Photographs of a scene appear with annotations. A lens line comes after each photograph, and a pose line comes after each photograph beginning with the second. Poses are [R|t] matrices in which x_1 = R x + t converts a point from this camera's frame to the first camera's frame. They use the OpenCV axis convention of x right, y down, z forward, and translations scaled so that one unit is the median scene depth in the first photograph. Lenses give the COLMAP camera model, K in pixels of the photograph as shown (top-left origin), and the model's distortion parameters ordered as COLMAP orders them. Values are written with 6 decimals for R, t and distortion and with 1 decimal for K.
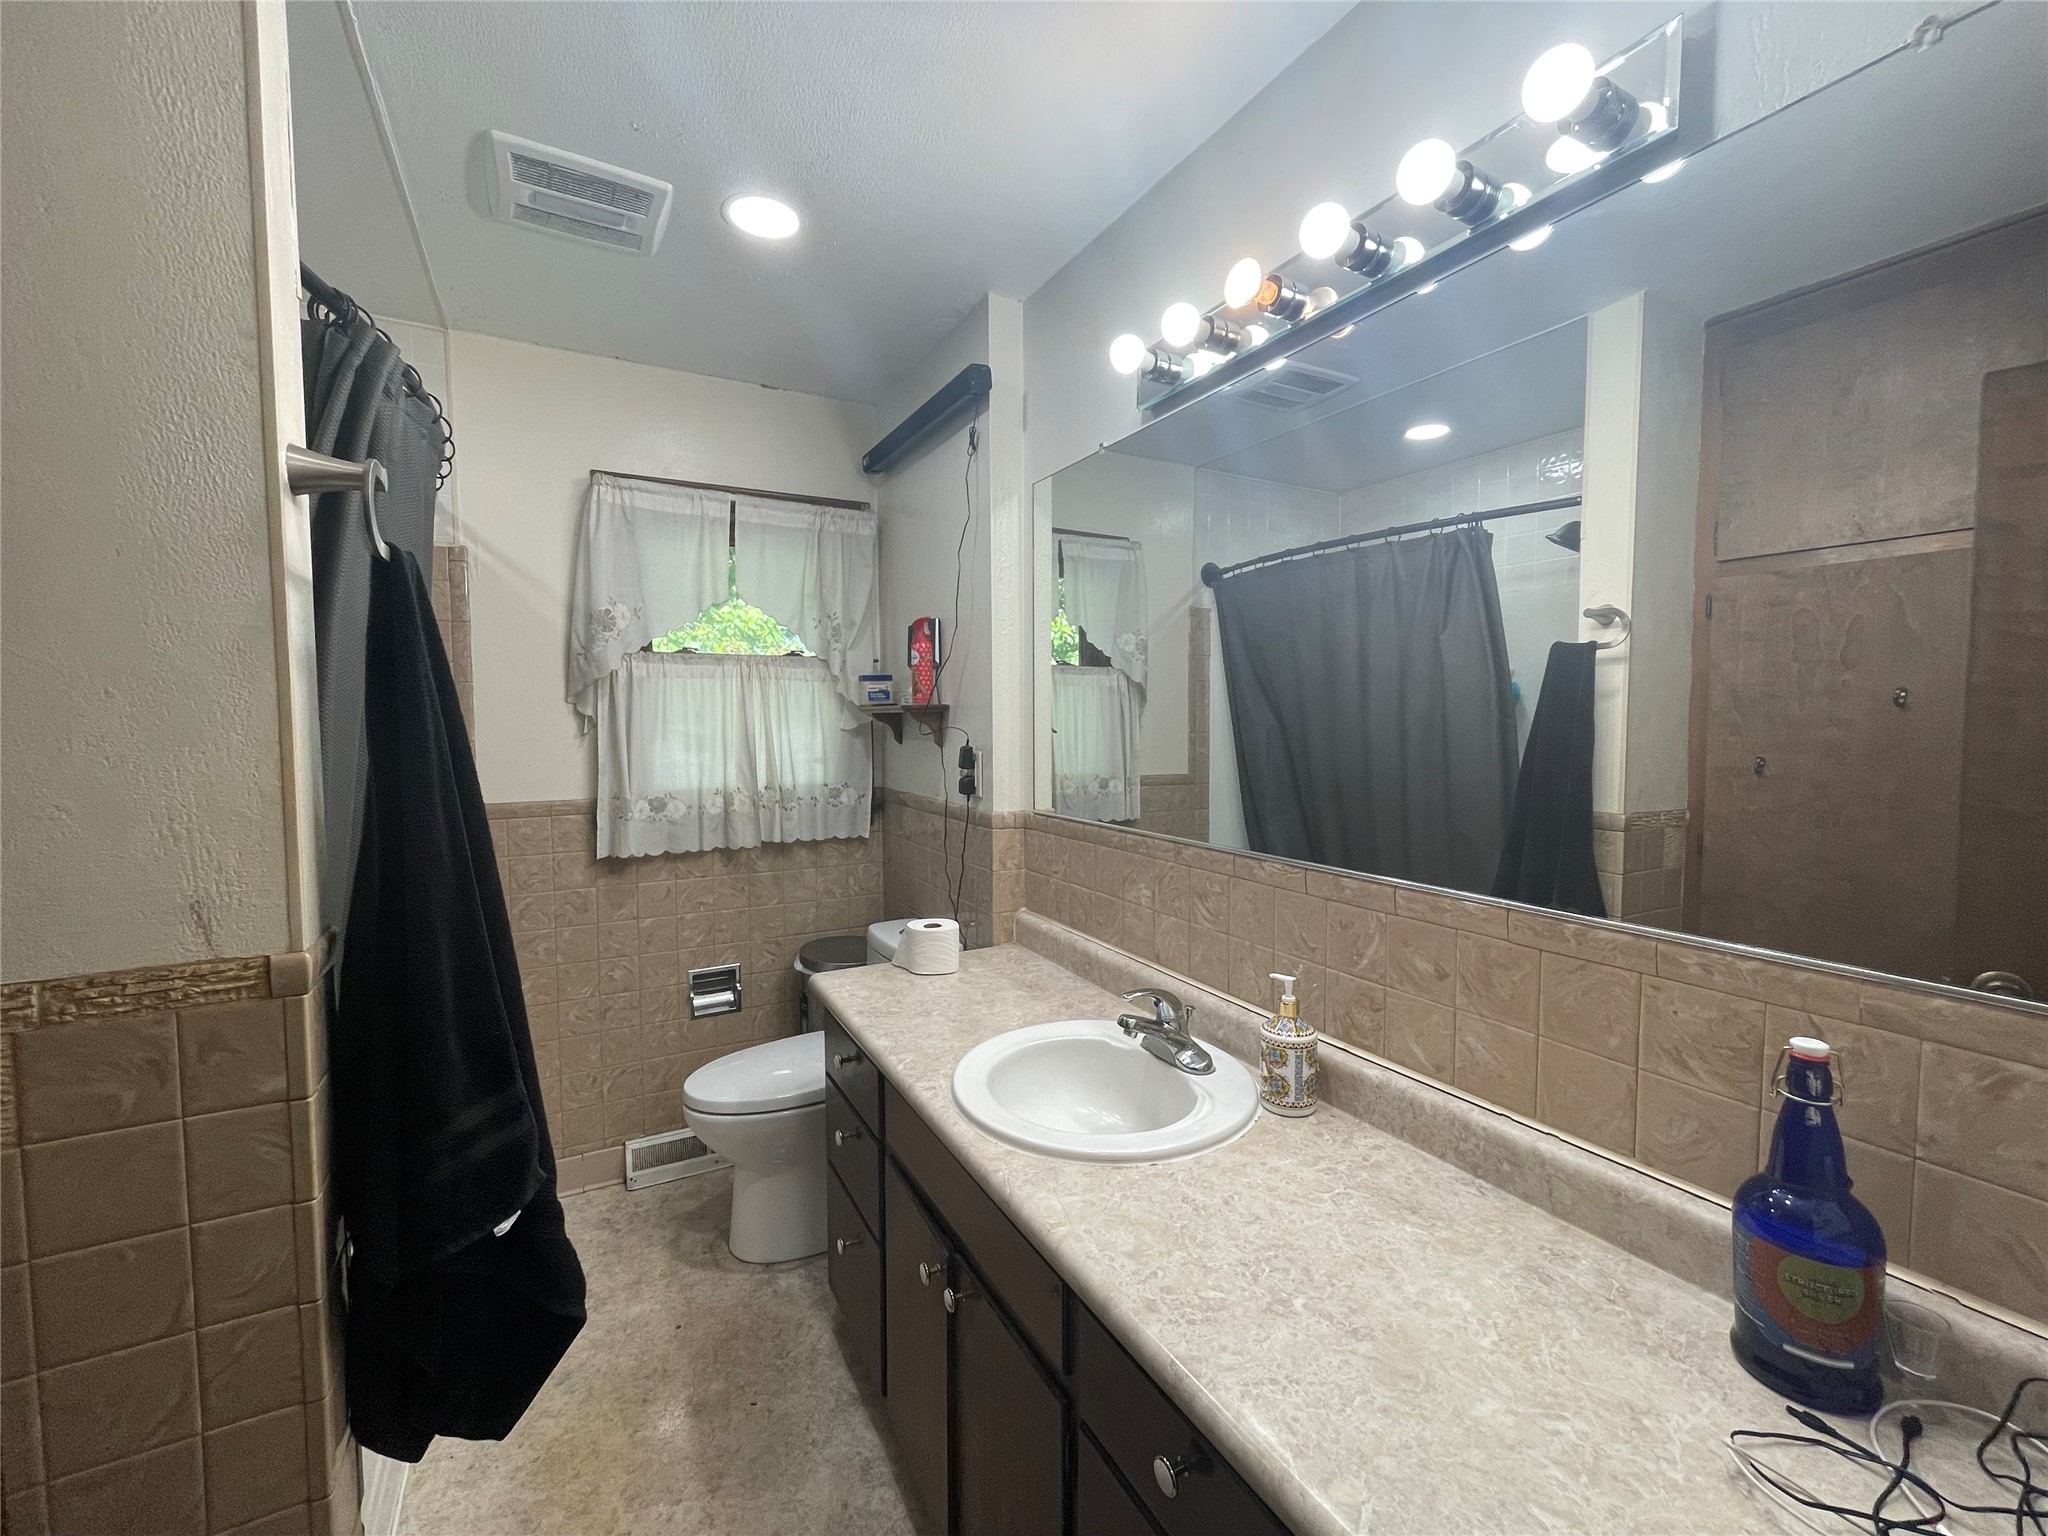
lens RADIAL K [[821.1, 0, 1024.0], [0, 821.1, 768.0], [0, 0, 1]] dist [0.003304, -0.005753]
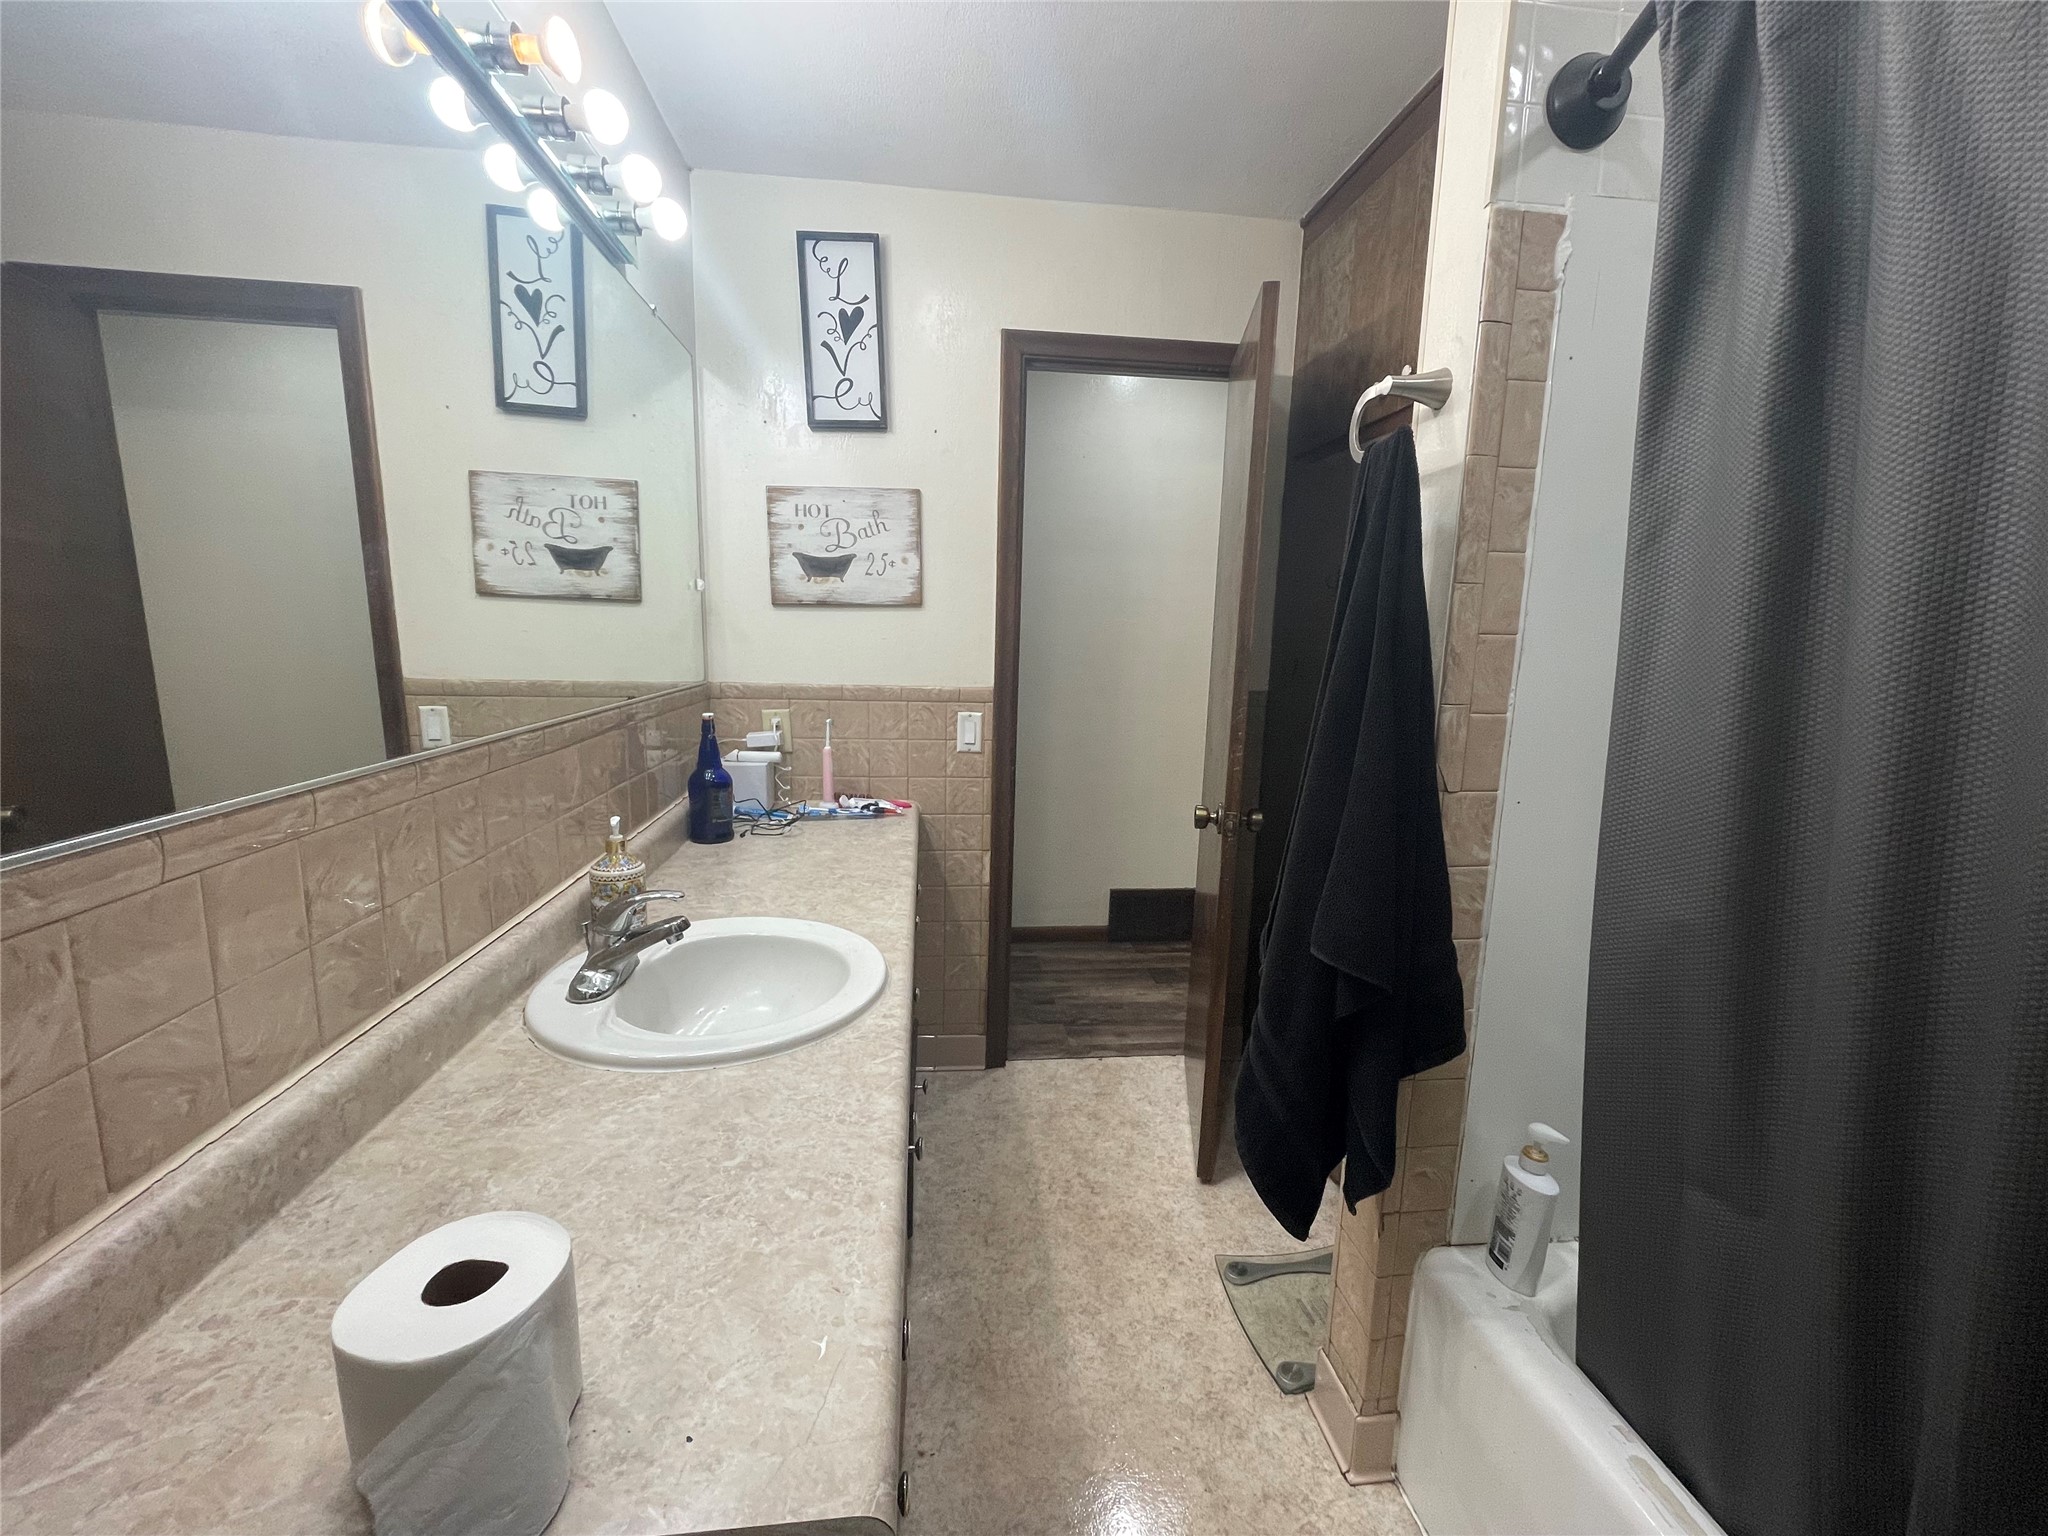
lens RADIAL K [[821.1, 0, 1024.0], [0, 821.1, 768.0], [0, 0, 1]] dist [0.003304, -0.005753]
pose [[-0.923776, -0.089350, 0.372364, -0.437513], [-0.003925, 0.974556, 0.224112, -0.039848], [-0.382914, 0.205567, -0.900621, 1.355158]]
